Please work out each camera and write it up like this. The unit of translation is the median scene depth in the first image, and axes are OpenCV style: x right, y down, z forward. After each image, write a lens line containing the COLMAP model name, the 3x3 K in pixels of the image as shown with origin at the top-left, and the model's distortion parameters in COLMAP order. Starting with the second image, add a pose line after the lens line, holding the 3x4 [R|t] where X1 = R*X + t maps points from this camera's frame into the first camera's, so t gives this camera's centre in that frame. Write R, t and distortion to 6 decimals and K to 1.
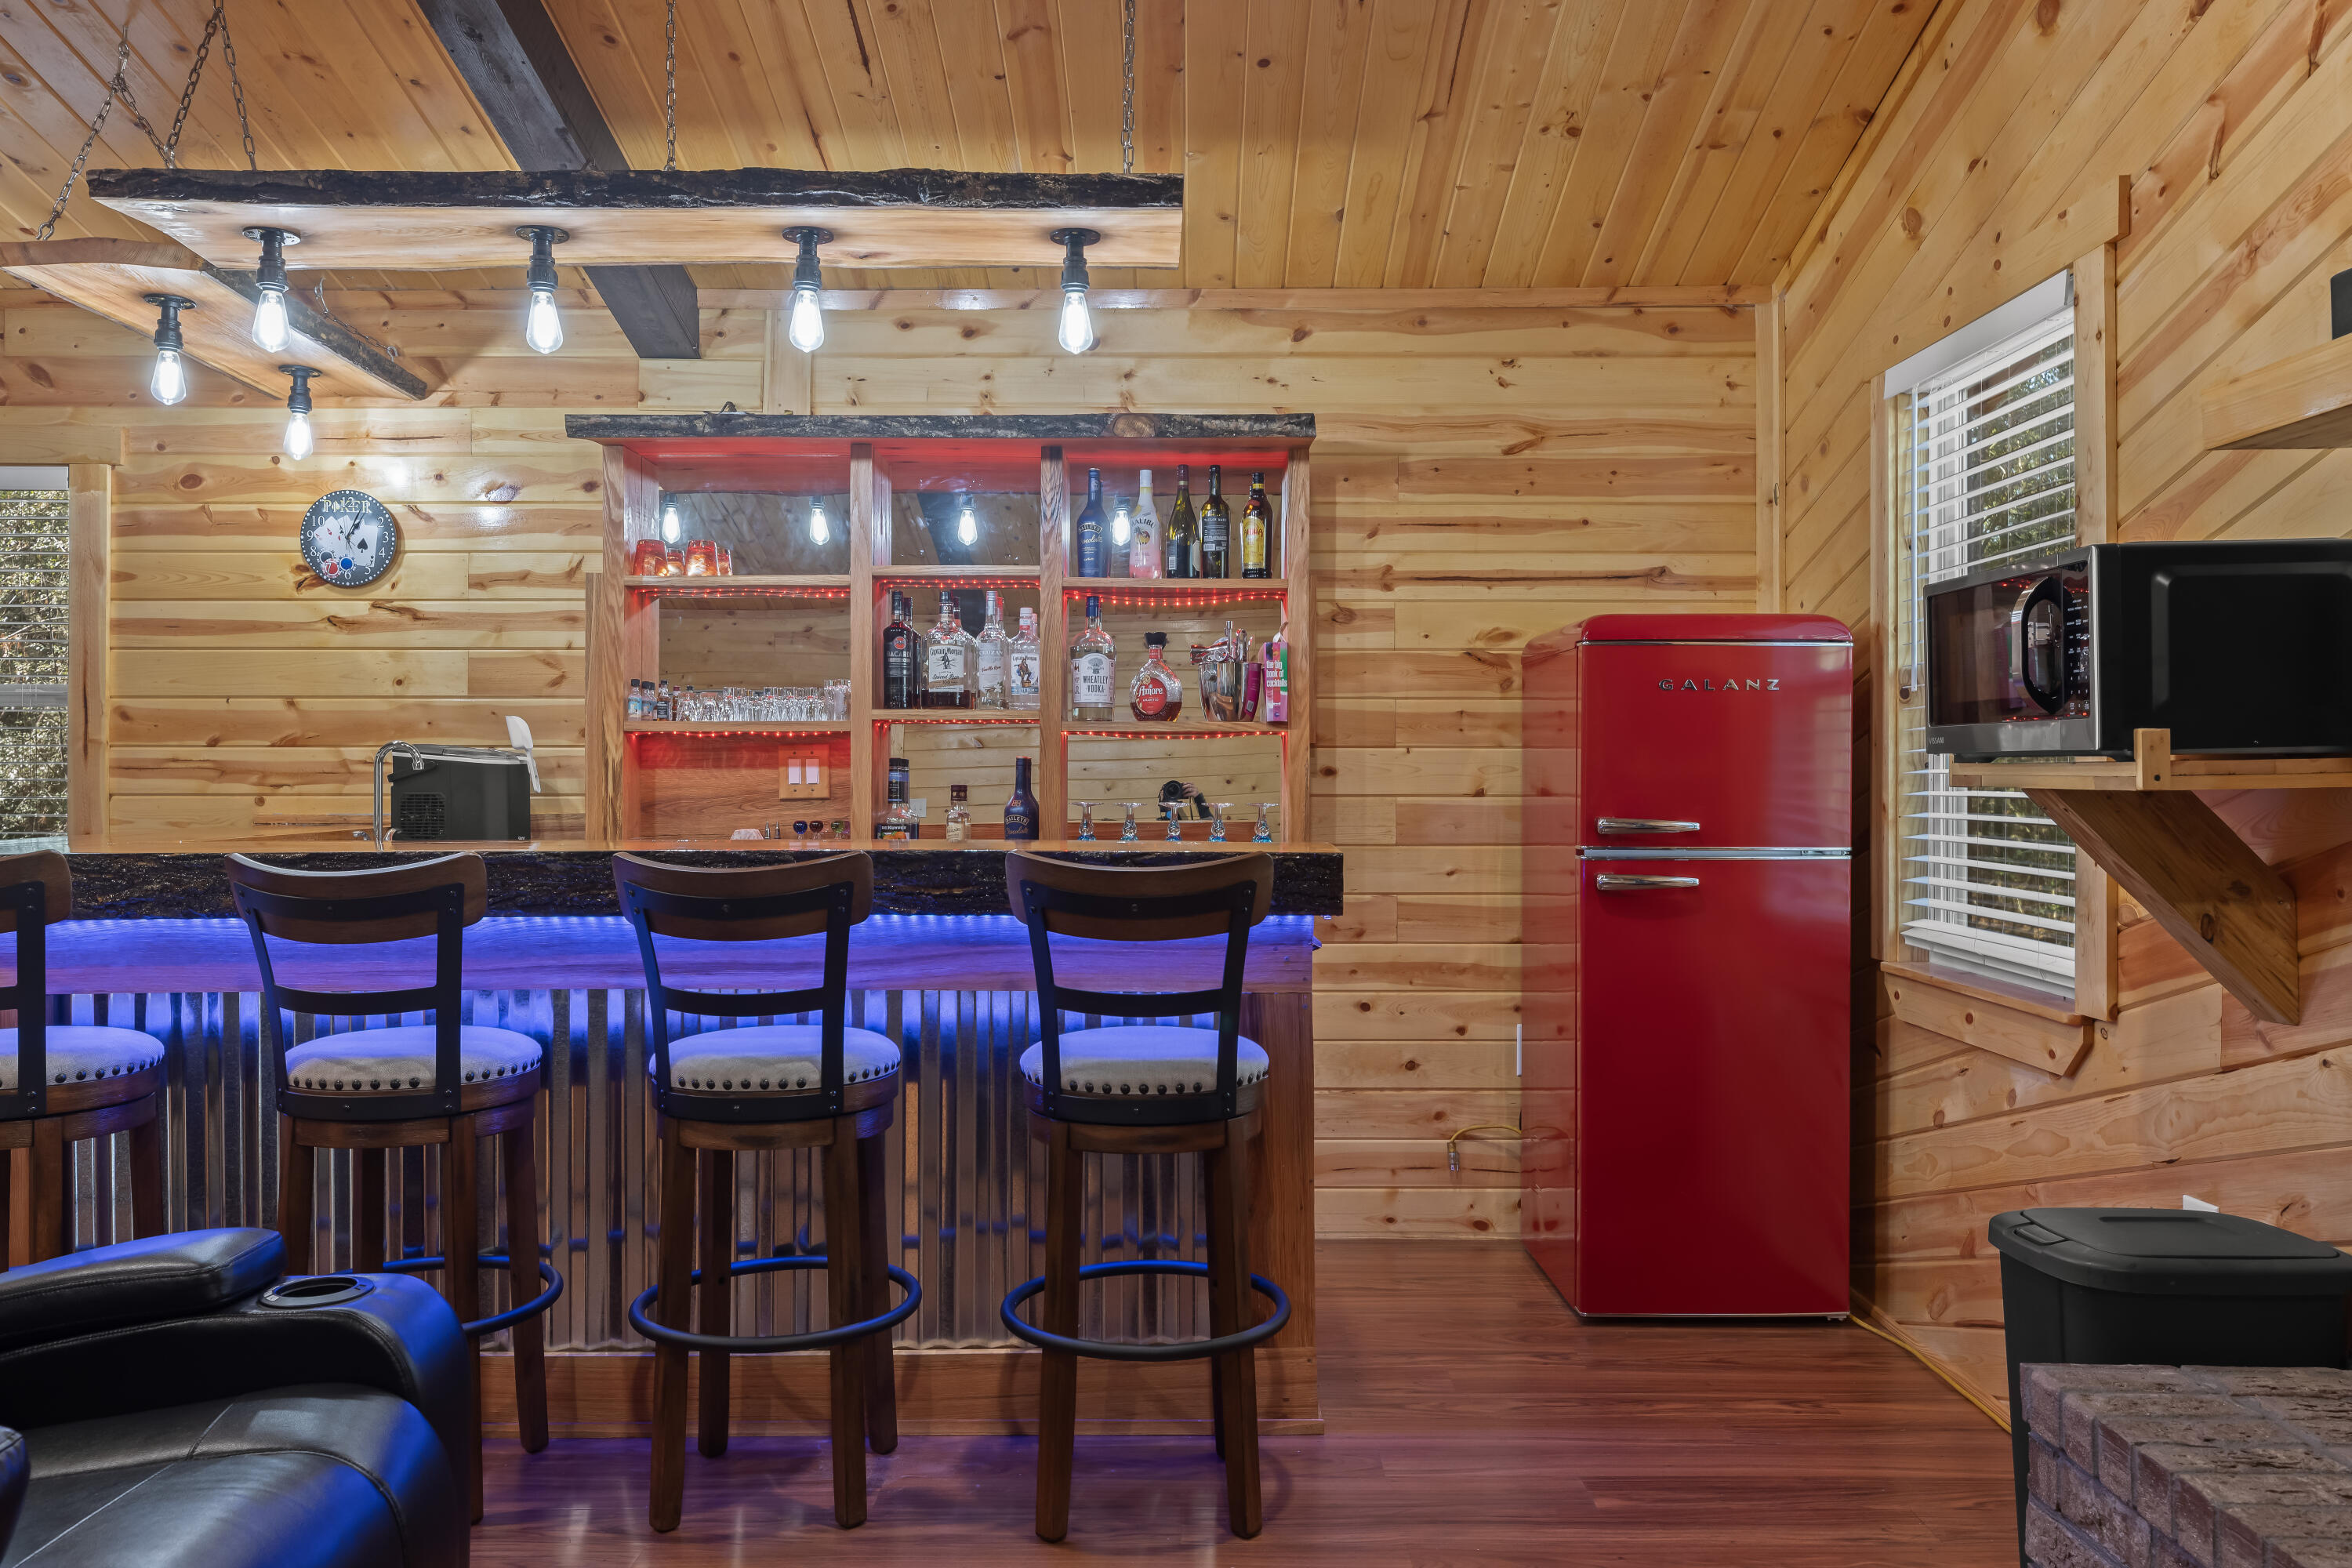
lens RADIAL K [[1694.4, 0, 1176.0], [0, 1694.4, 784.0], [0, 0, 1]] dist [0.007867, 0.007515]
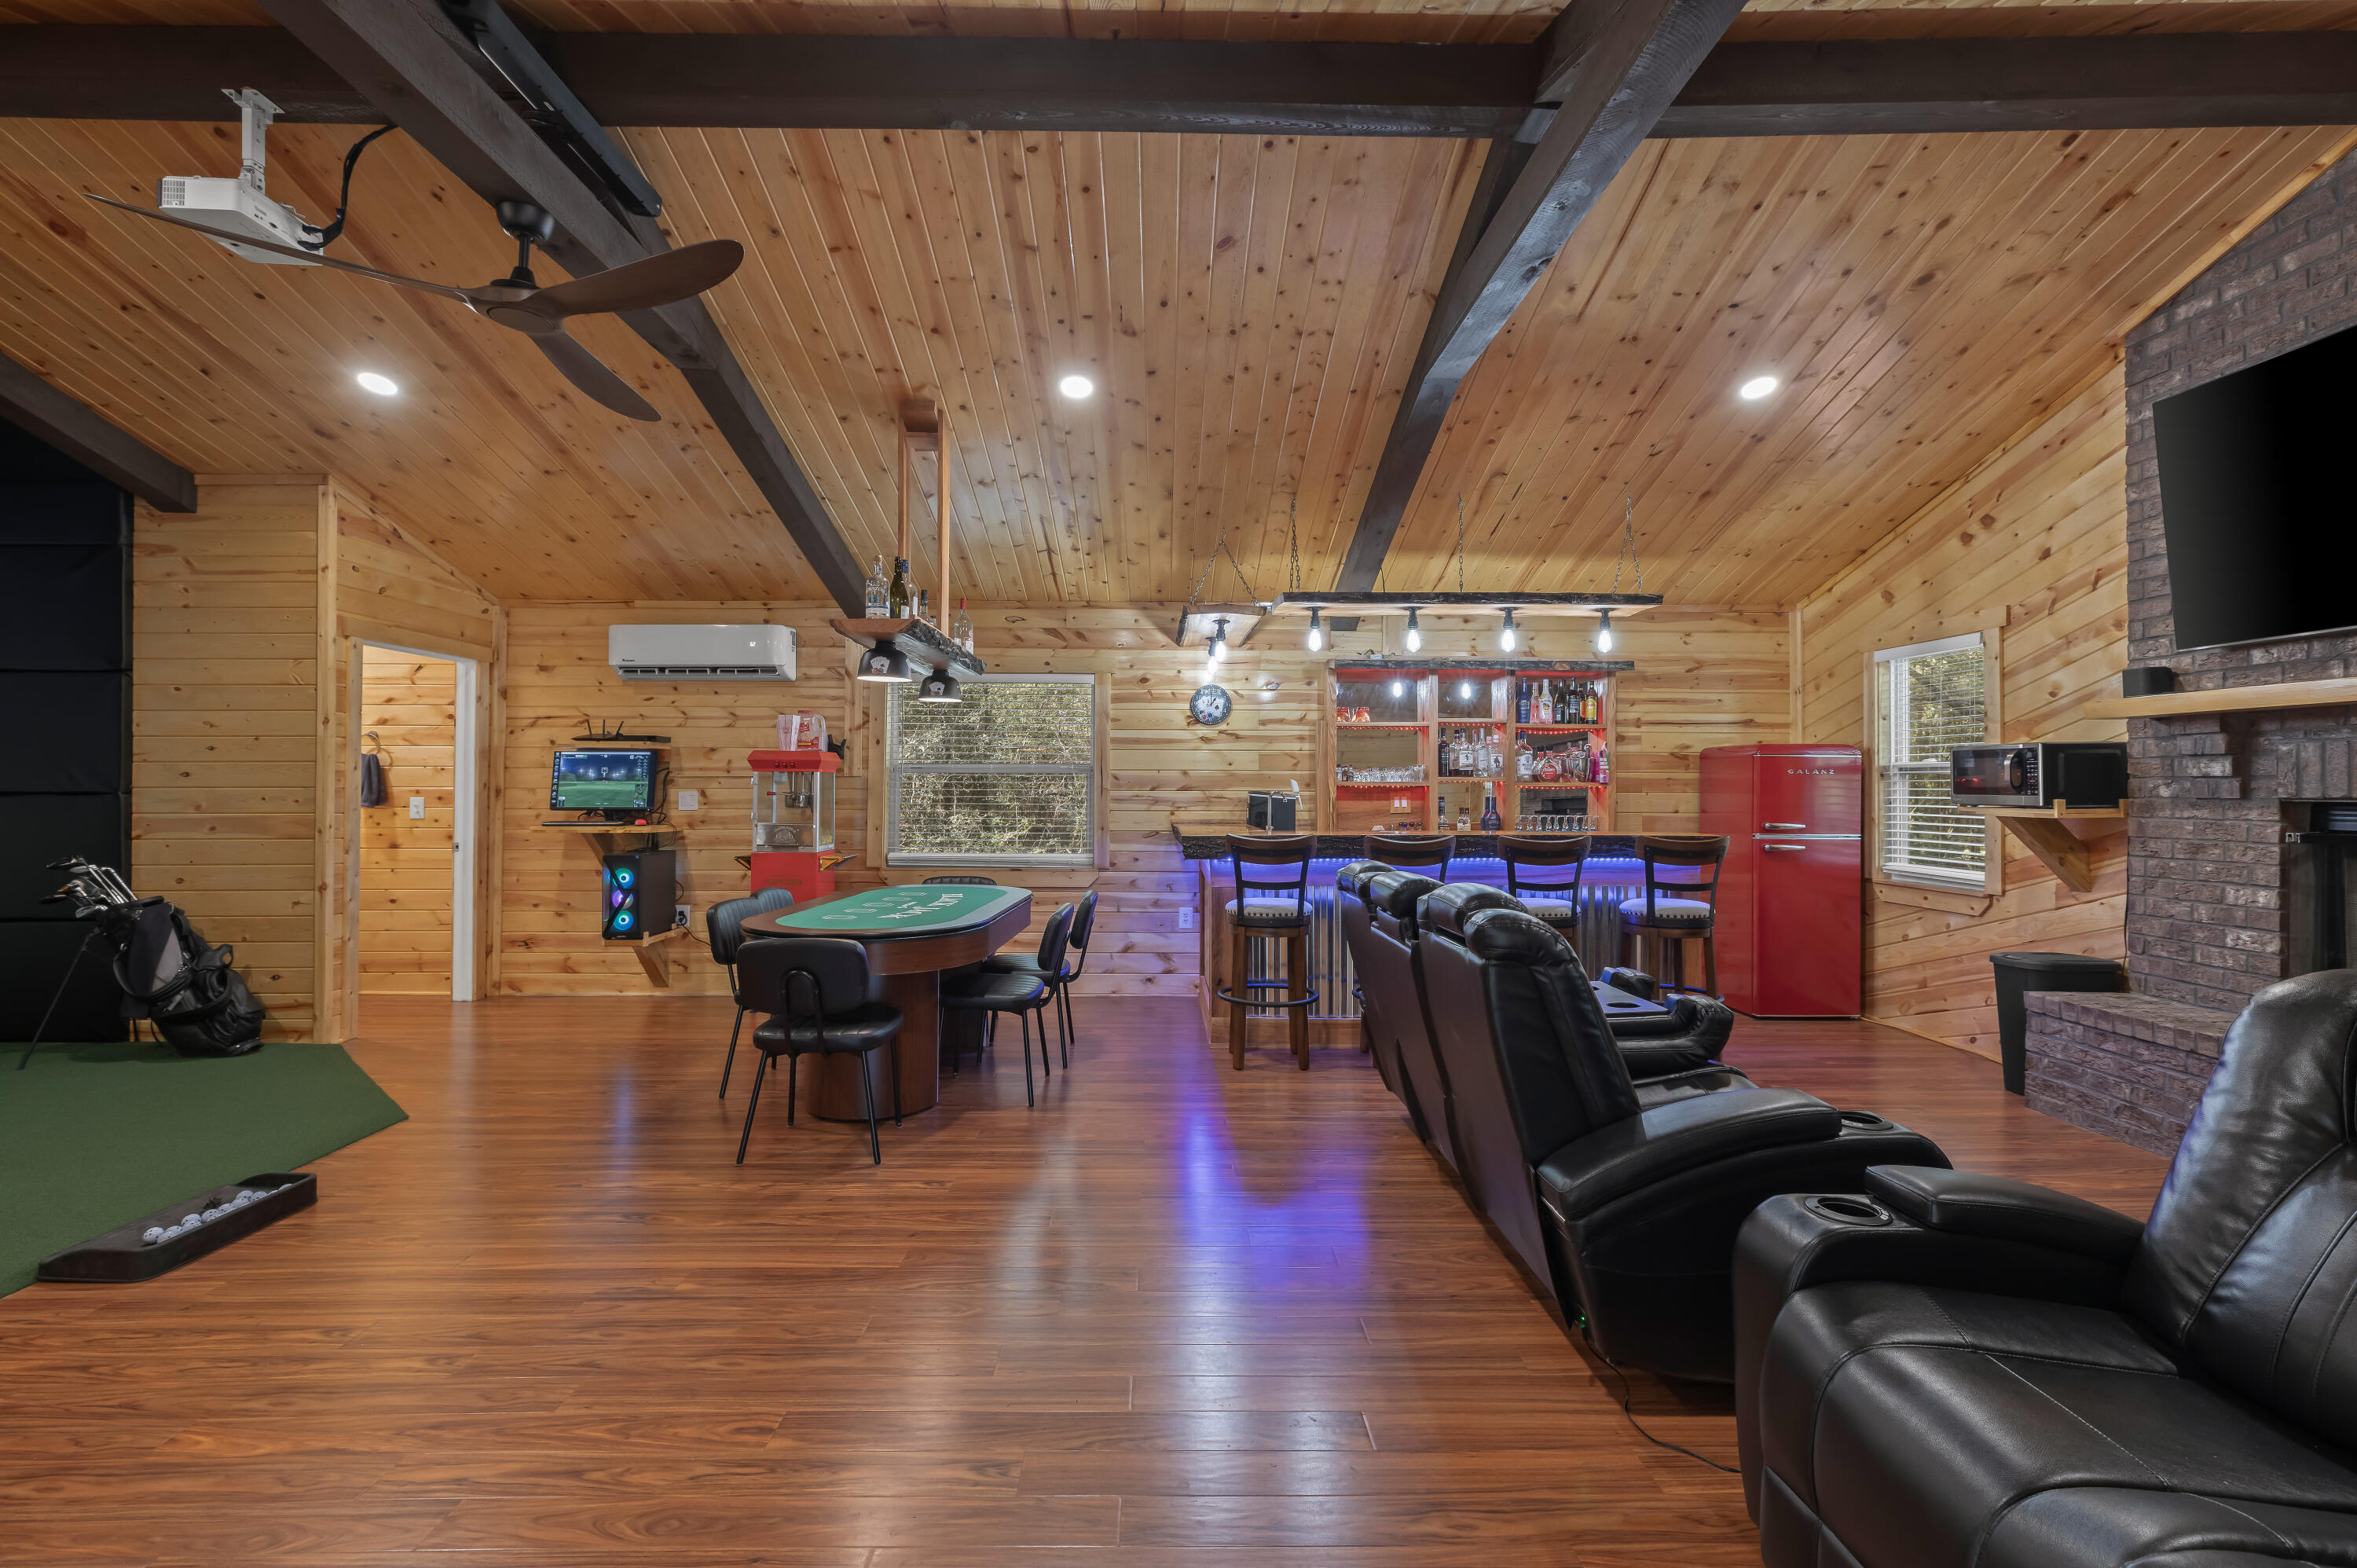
lens RADIAL K [[1049.5, 0, 1178.5], [0, 1049.5, 784.0], [0, 0, 1]] dist [0.019258, 0.000124]
pose [[0.999637, 0.003701, 0.026685, -0.584925], [-0.003469, 0.999956, -0.008734, -0.019026], [-0.026717, 0.008639, 0.999606, -0.500308]]
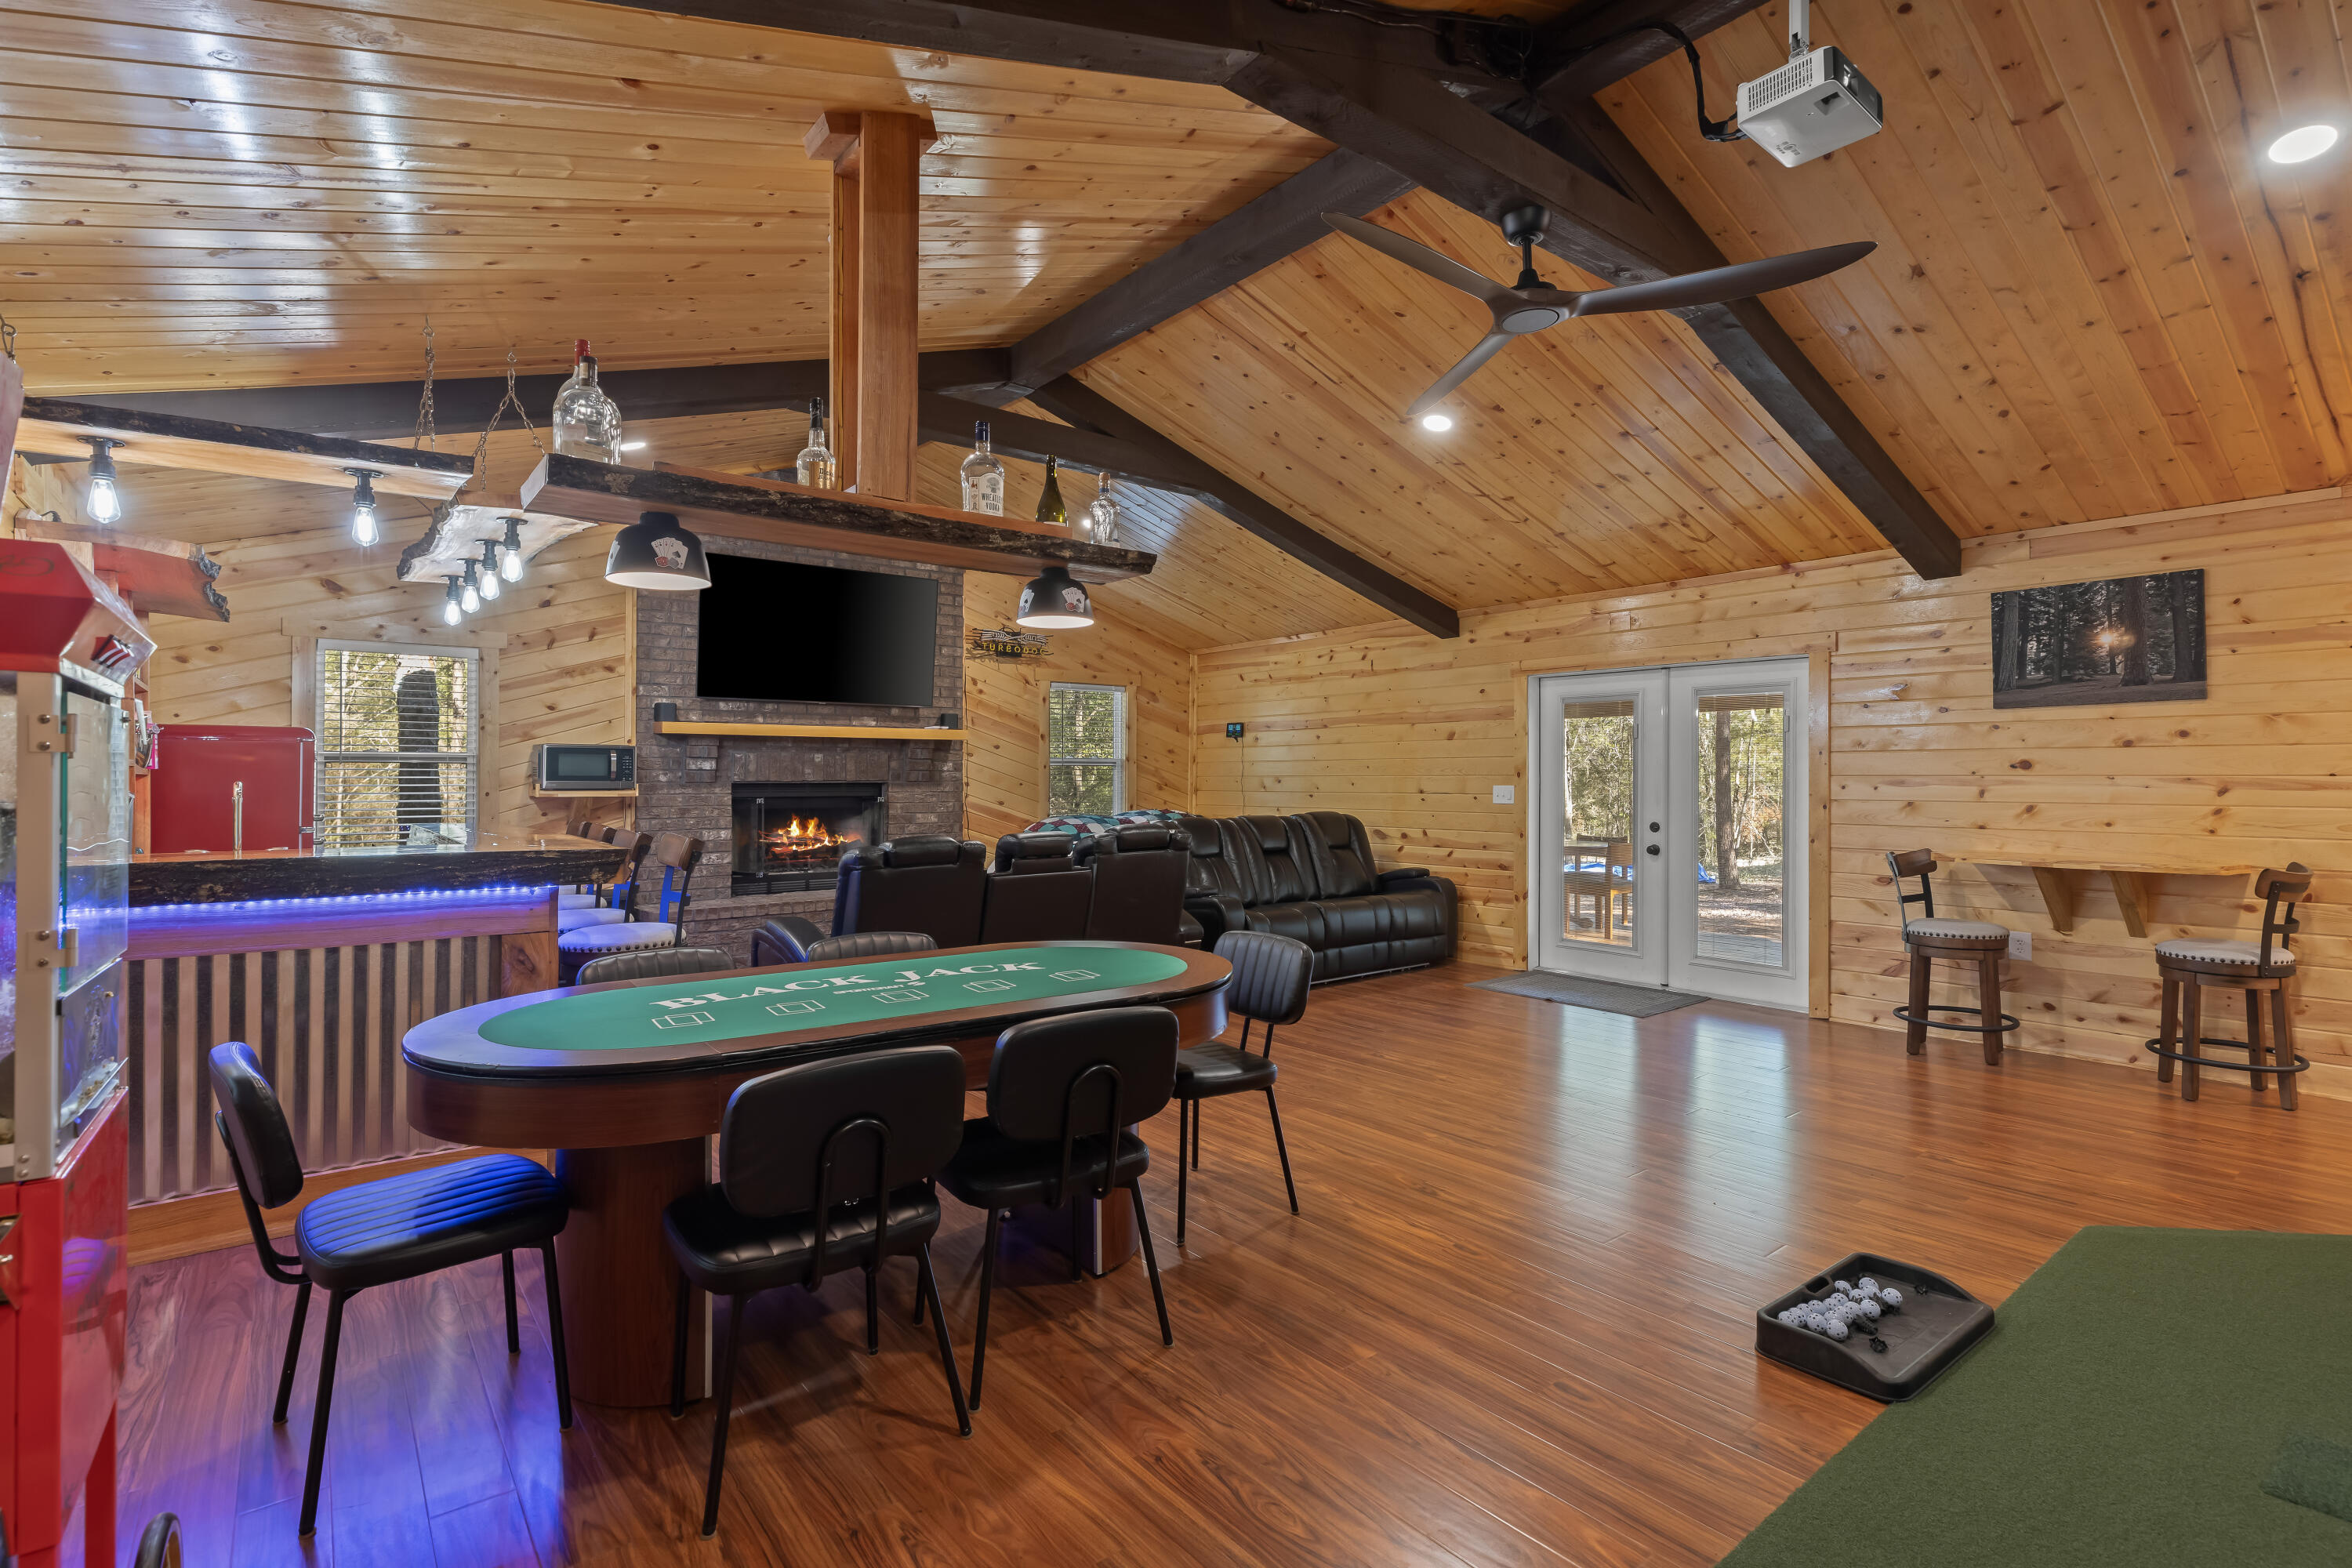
lens RADIAL K [[1108.8, 0, 1176.0], [0, 1108.8, 784.0], [0, 0, 1]] dist [-0.000126, -0.000001]
pose [[-0.627458, 0.004148, 0.778640, -1.444292], [0.006062, 0.999982, -0.000442, -0.009482], [-0.778627, 0.004443, -0.627471, 0.884015]]
